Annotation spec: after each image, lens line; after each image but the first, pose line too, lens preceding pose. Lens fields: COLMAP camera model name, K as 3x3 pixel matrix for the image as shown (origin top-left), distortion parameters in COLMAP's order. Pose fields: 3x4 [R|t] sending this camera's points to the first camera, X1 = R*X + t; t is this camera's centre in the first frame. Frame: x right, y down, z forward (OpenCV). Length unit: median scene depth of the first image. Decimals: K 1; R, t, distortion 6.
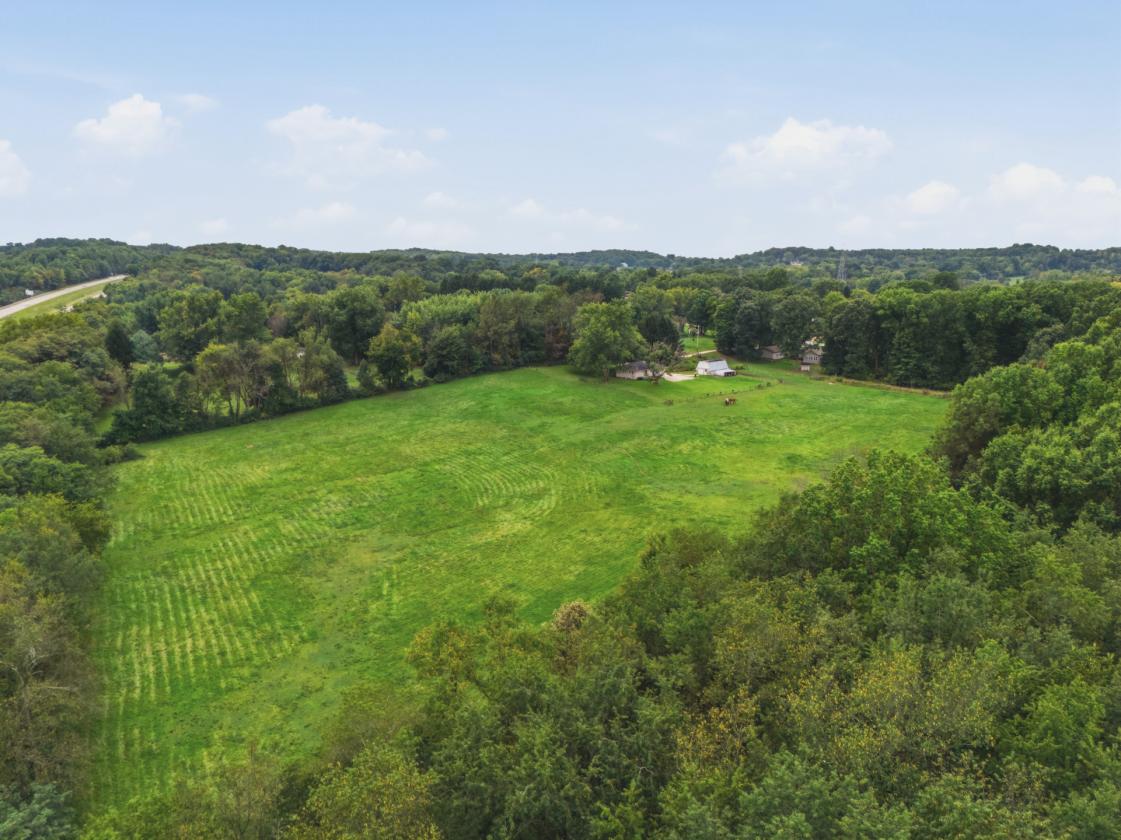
lens RADIAL K [[814.1, 0, 560.5], [0, 814.1, 420.0], [0, 0, 1]] dist [-0.002881, 0.001954]
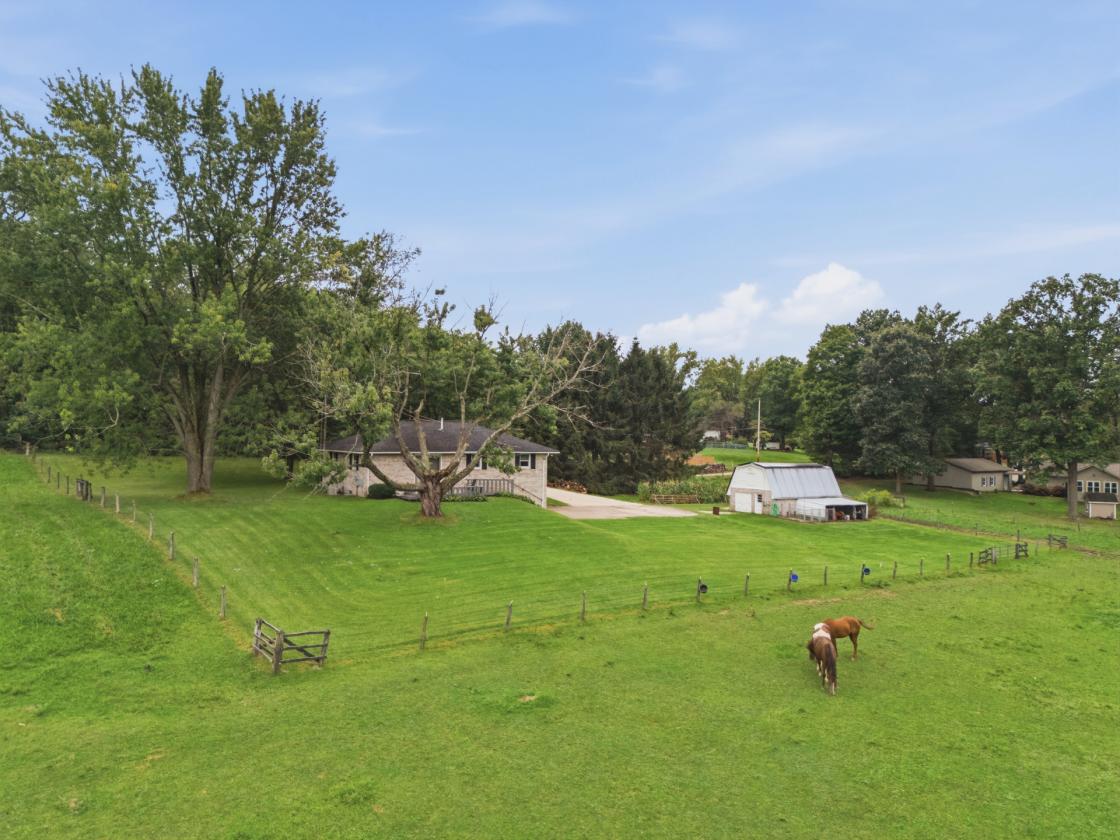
lens RADIAL K [[813.3, 0, 560.0], [0, 813.3, 420.0], [0, 0, 1]] dist [-0.002881, 0.001954]
pose [[0.989632, 0.021758, -0.141972, 0.148839], [-0.050998, 0.977284, -0.205709, -0.024924], [0.134271, 0.210816, 0.968260, 0.706638]]
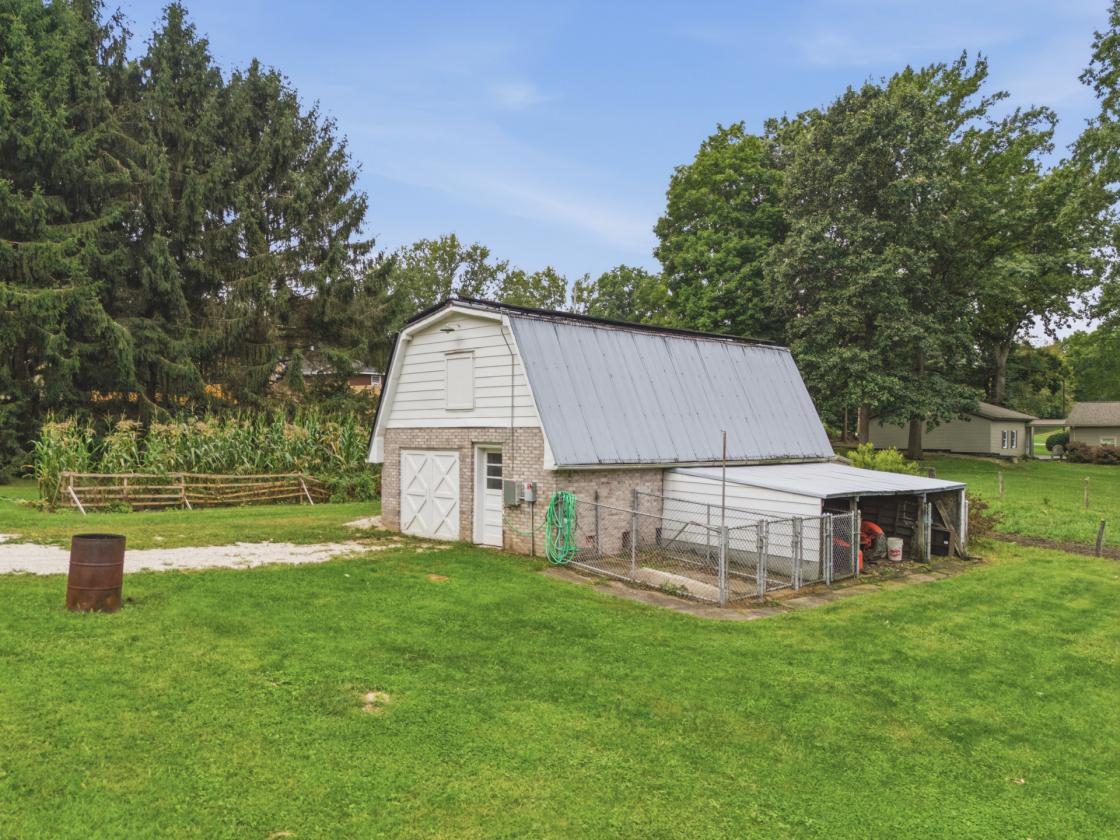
lens RADIAL K [[813.3, 0, 560.0], [0, 813.3, 420.0], [0, 0, 1]] dist [-0.002881, 0.001954]
pose [[0.999056, 0.013491, 0.041290, 0.180726], [-0.004919, 0.979568, -0.201052, -0.052325], [-0.043159, 0.200660, 0.978710, 0.941087]]
